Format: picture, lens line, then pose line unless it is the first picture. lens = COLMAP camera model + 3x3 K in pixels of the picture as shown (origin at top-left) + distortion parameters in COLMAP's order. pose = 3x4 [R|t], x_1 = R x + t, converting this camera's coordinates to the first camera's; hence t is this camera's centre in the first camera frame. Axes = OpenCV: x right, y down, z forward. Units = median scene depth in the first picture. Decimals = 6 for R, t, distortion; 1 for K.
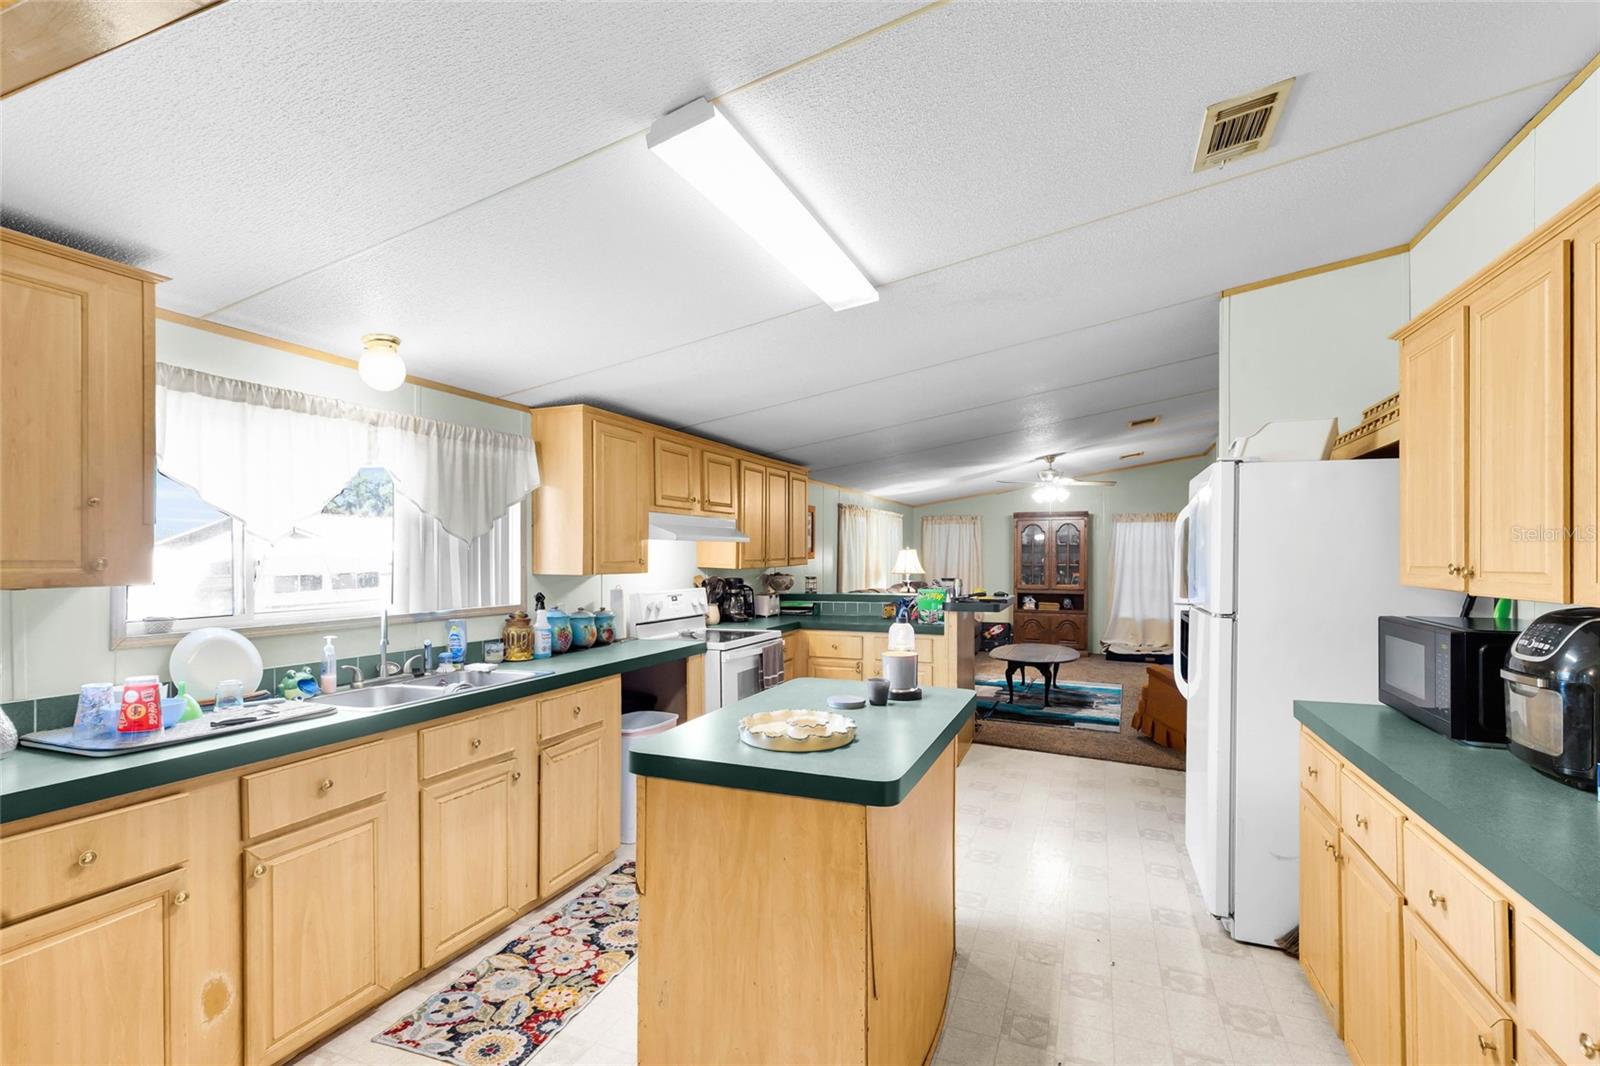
lens RADIAL K [[727.6, 0, 794.8], [0, 727.6, 549.0], [0, 0, 1]] dist [0.002594, -0.000005]
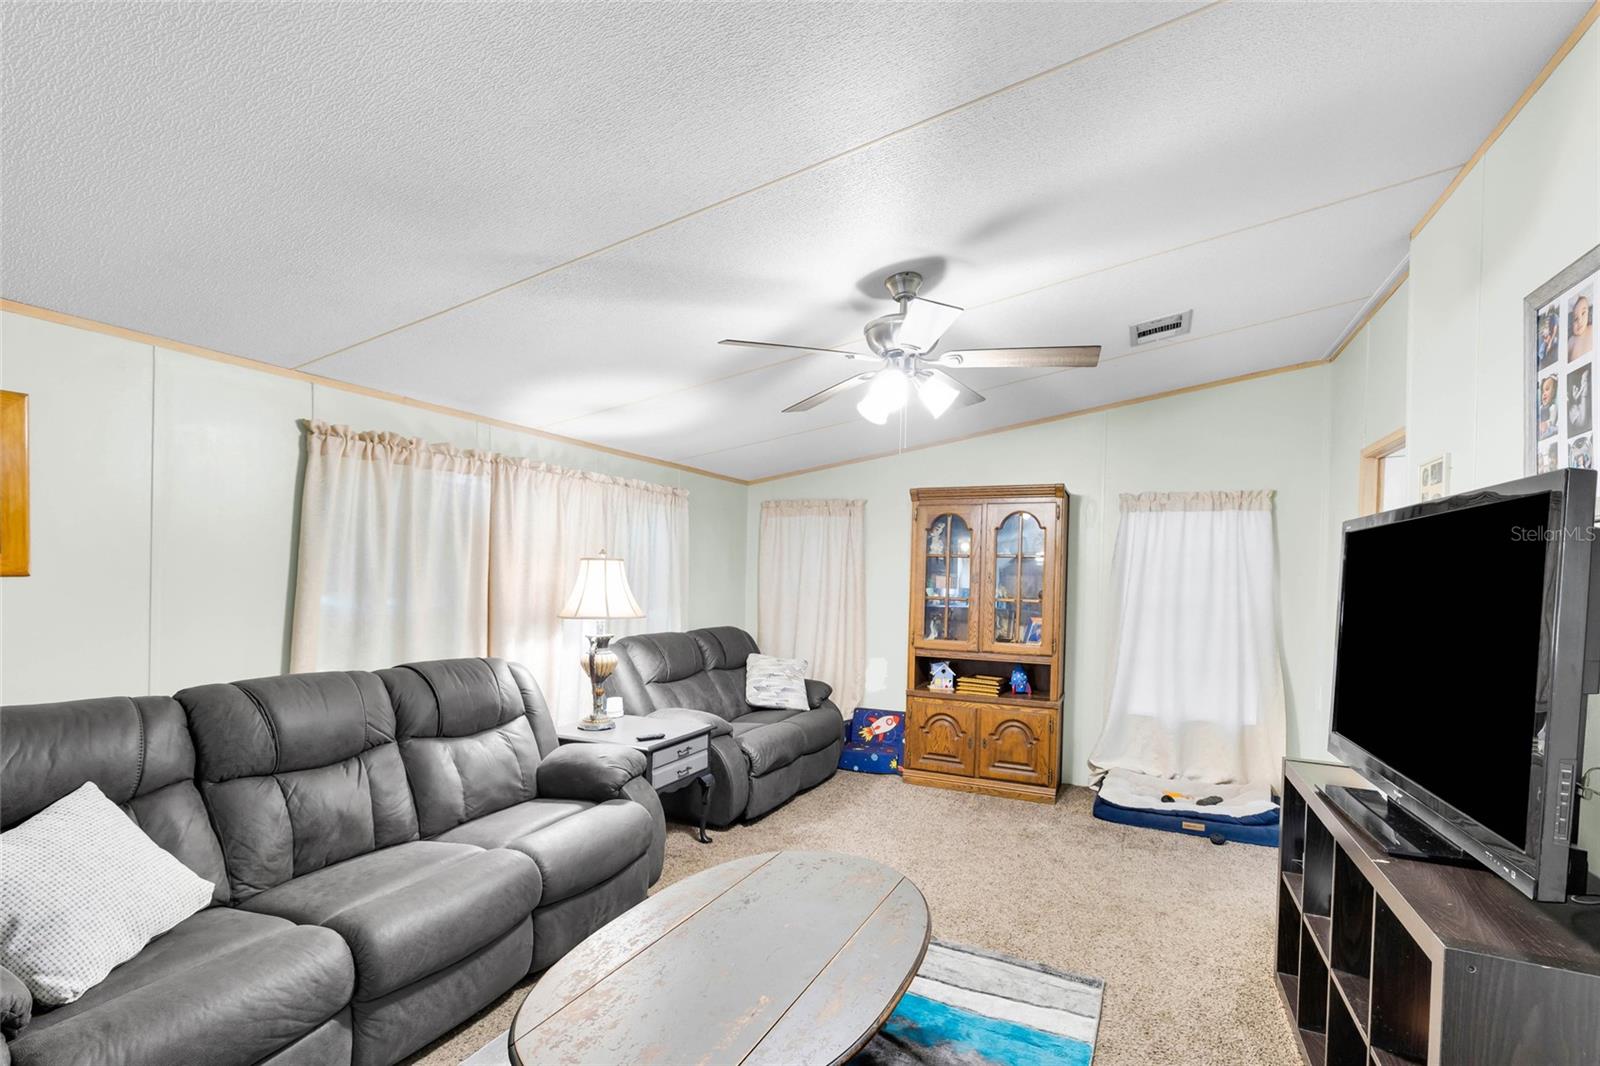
lens RADIAL K [[715.9, 0, 807.4], [0, 715.9, 572.7], [0, 0, 1]] dist [0.000427, -0.000014]
pose [[0.998781, 0.021058, -0.044651, 0.283000], [-0.020780, 0.999762, 0.006677, 0.003654], [0.044781, -0.005741, 0.998980, 0.582984]]
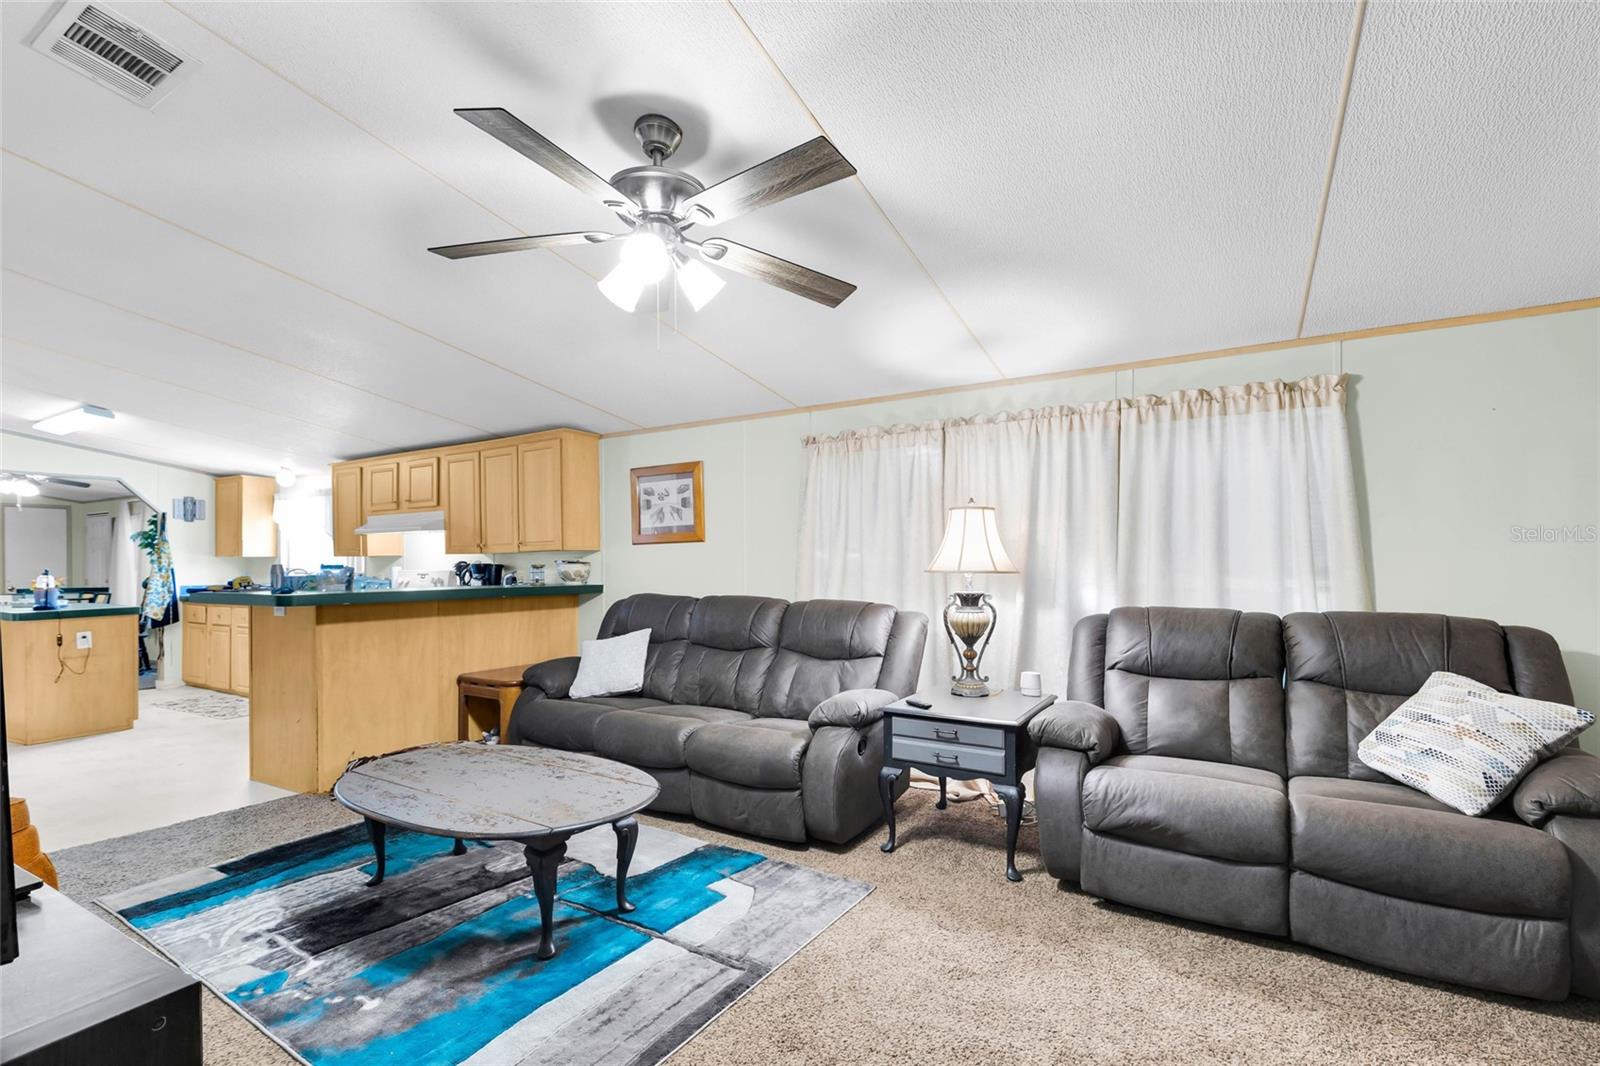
lens RADIAL K [[727.6, 0, 794.8], [0, 727.6, 549.0], [0, 0, 1]] dist [0.002594, -0.000005]
pose [[-0.157064, -0.010926, -0.987528, 0.541384], [0.018012, 0.999741, -0.013926, 0.026142], [0.987424, -0.019975, -0.156826, 0.965192]]
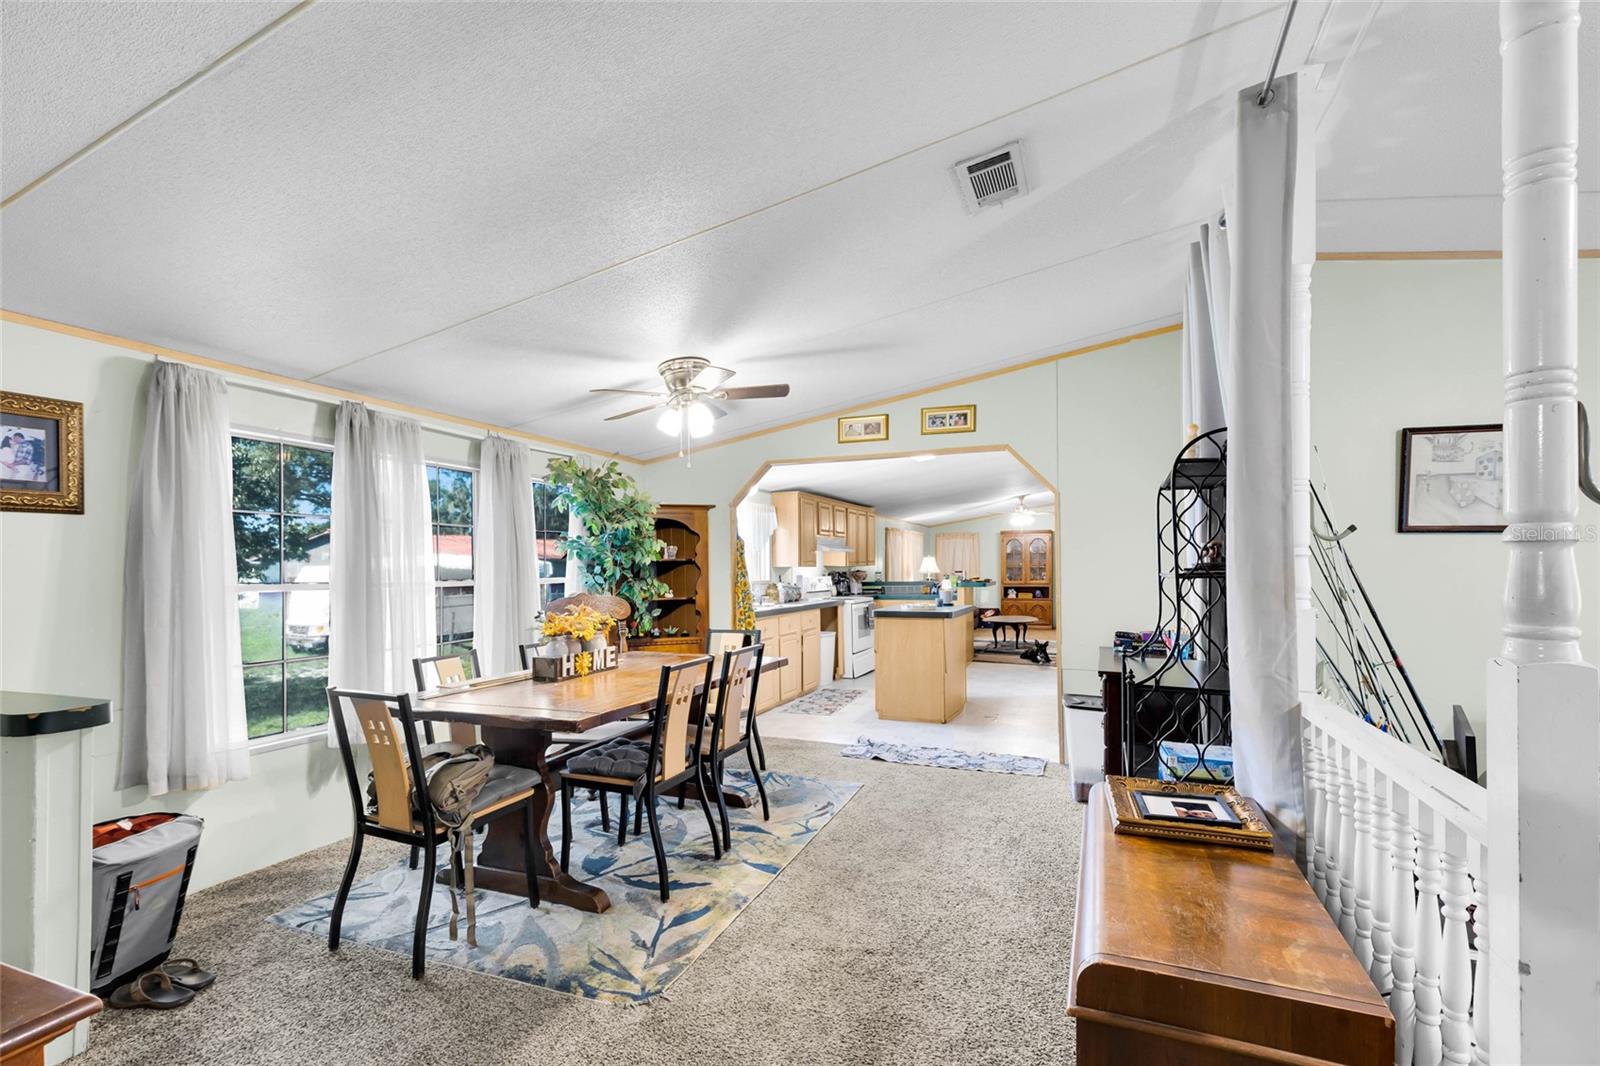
lens RADIAL K [[727.5, 0, 793.0], [0, 727.5, 571.6], [0, 0, 1]] dist [0.004441, 0.000257]
pose [[0.999950, -0.009685, -0.002548, -0.119503], [0.009717, 0.999871, 0.012795, 0.008843], [0.002424, -0.012819, 0.999915, -0.492153]]
